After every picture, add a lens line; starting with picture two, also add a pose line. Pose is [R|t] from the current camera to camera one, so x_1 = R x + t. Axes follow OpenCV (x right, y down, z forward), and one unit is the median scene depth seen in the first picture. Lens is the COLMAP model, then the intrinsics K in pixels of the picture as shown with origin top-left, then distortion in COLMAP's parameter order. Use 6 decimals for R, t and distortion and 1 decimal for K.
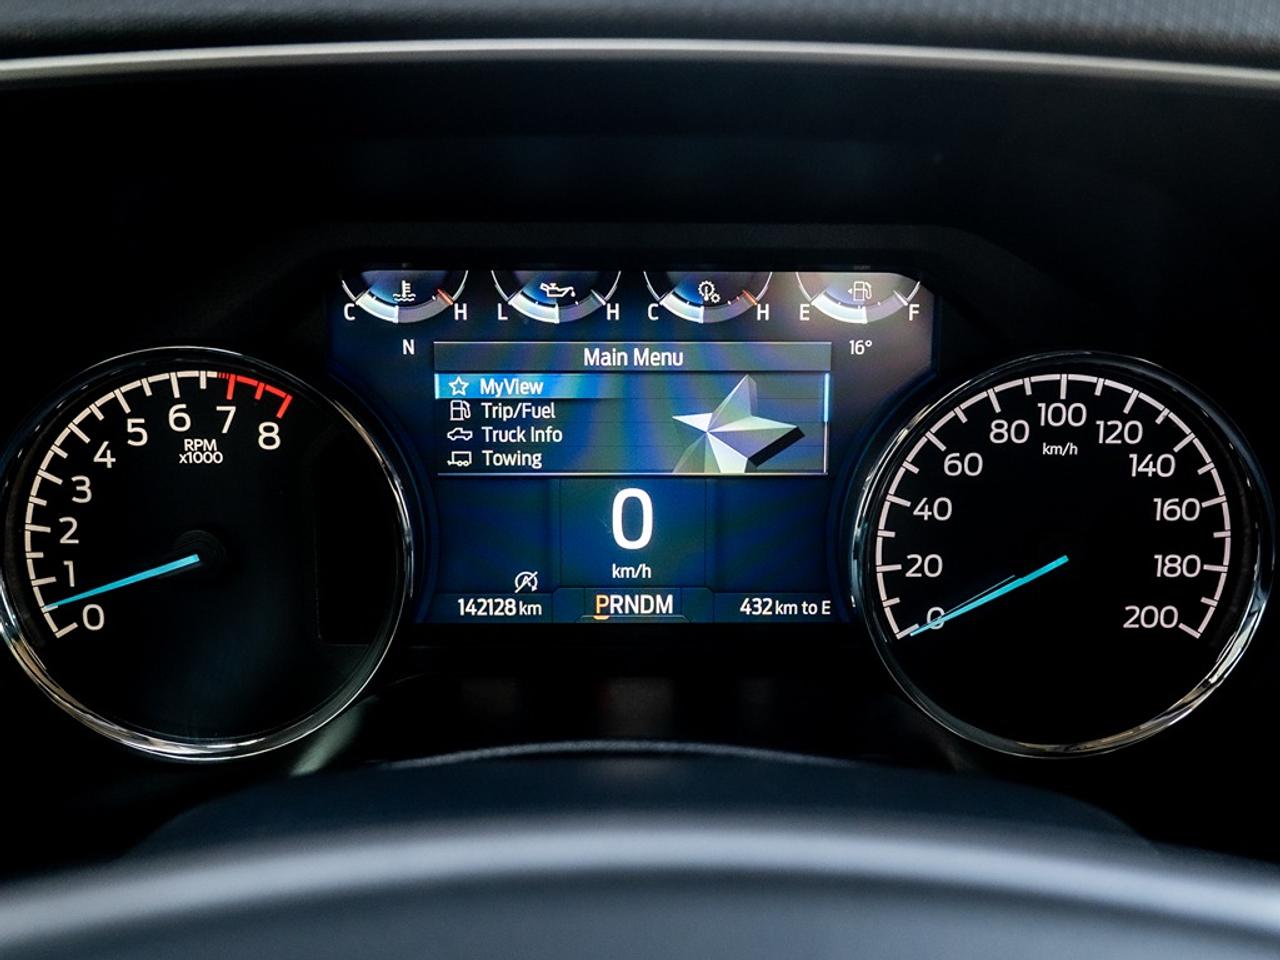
lens RADIAL K [[1174.9, 0, 640.4], [0, 1174.9, 475.4], [0, 0, 1]] dist [-0.013902, 0.000000]
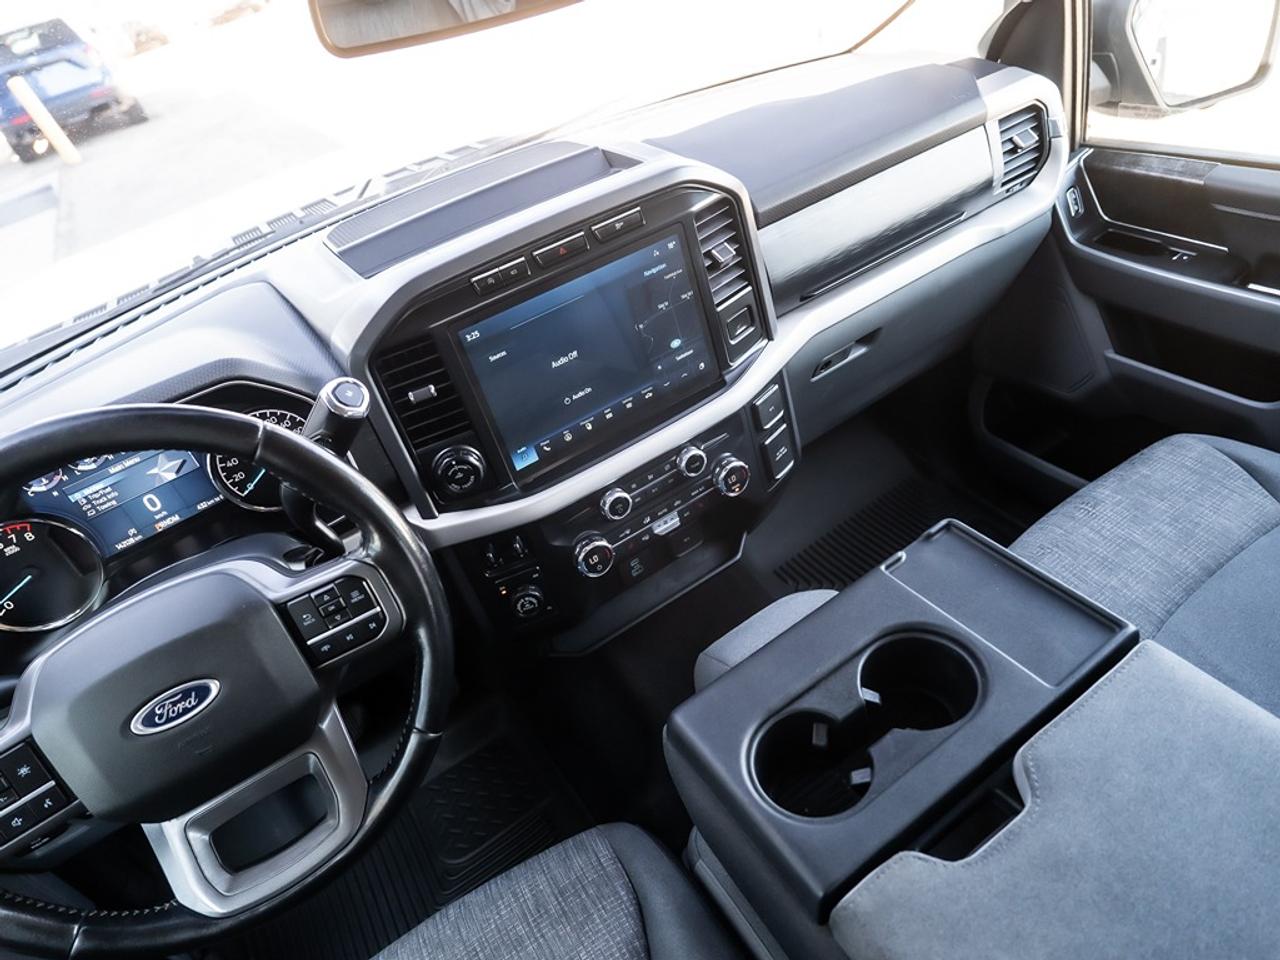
lens RADIAL K [[784.9, 0, 639.3], [0, 784.9, 479.2], [0, 0, 1]] dist [-0.017300, 0.008205]
pose [[0.826687, -0.474903, 0.301755, 0.540795], [0.359984, 0.858584, 0.365028, -0.360655], [-0.432435, -0.193137, 0.880737, -1.715764]]
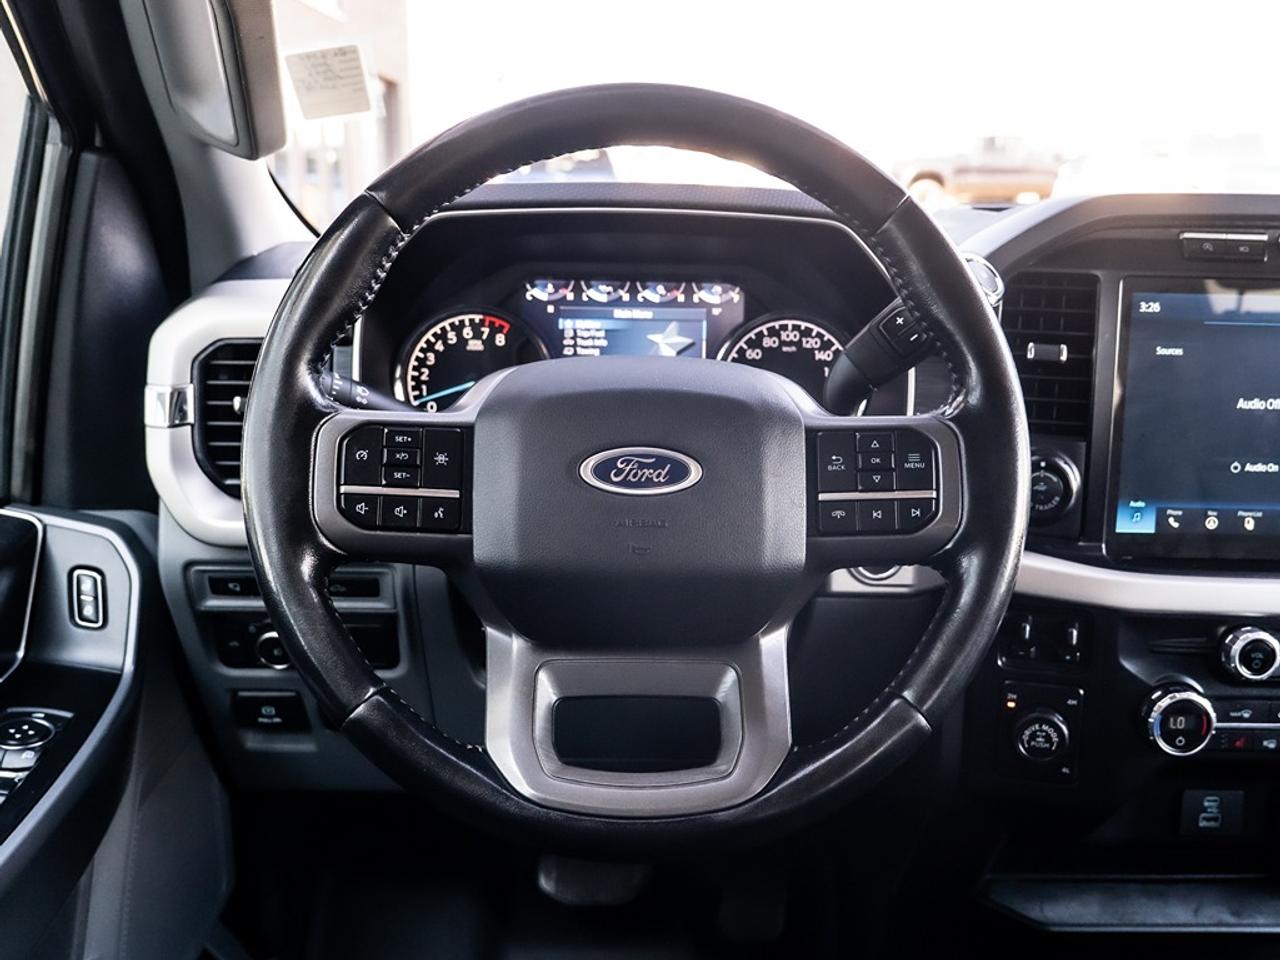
lens RADIAL K [[1174.9, 0, 649.9], [0, 1174.9, 480.0], [0, 0, 1]] dist [-0.013902, 0.000000]
pose [[0.999465, 0.008120, 0.031674, -0.050934], [-0.006727, 0.999017, -0.043824, 0.404405], [-0.031999, 0.043587, 0.998537, -1.705904]]
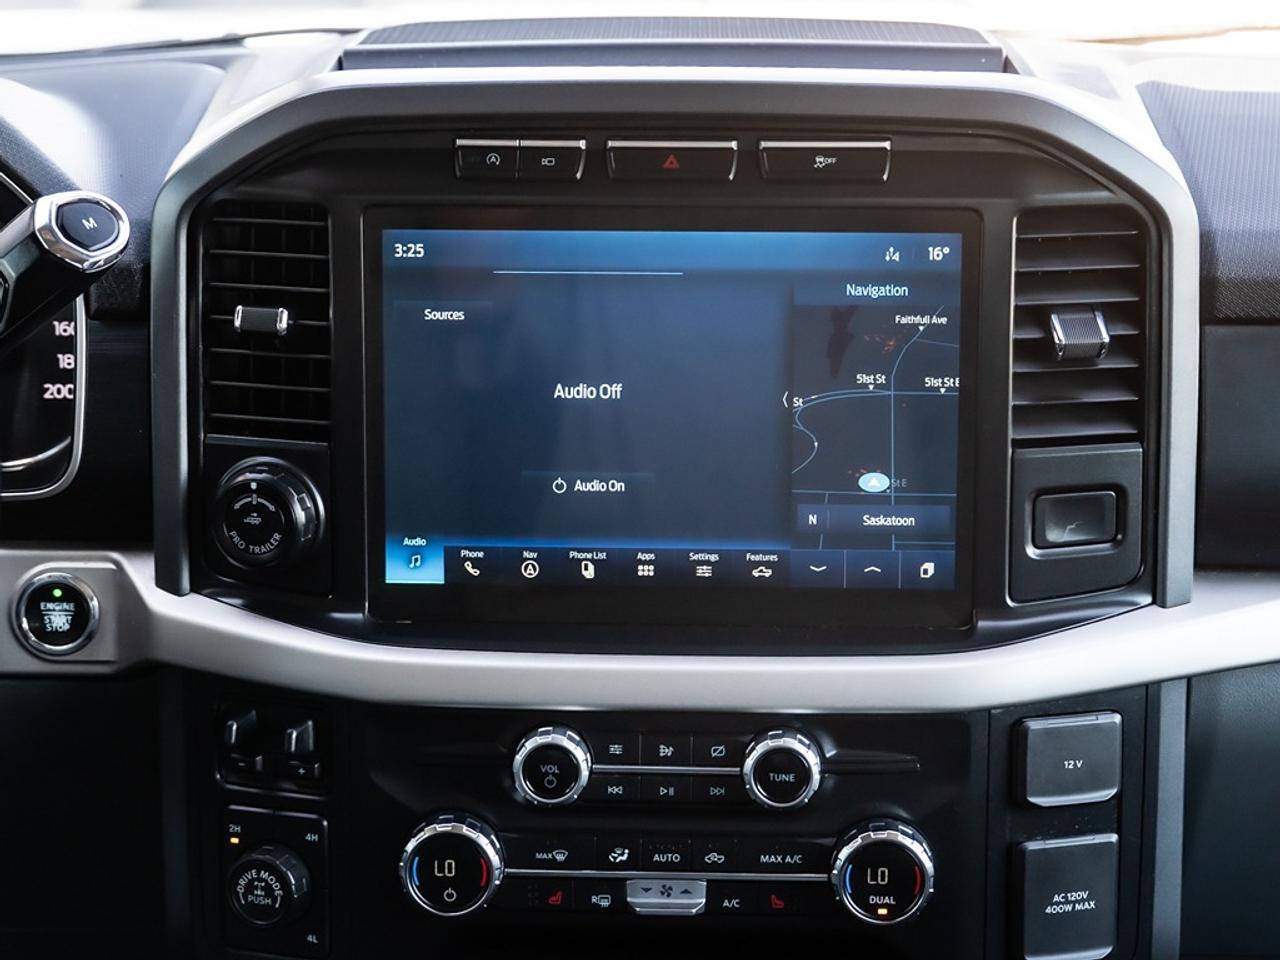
lens RADIAL K [[2543.1, 0, 619.0], [0, 2543.1, 385.3], [0, 0, 1]] dist [0.017872, 0.000000]
pose [[0.999322, -0.002408, -0.036730, 1.444431], [0.001512, 0.999701, -0.024410, 0.211591], [0.036778, 0.024338, 0.999027, -2.820012]]
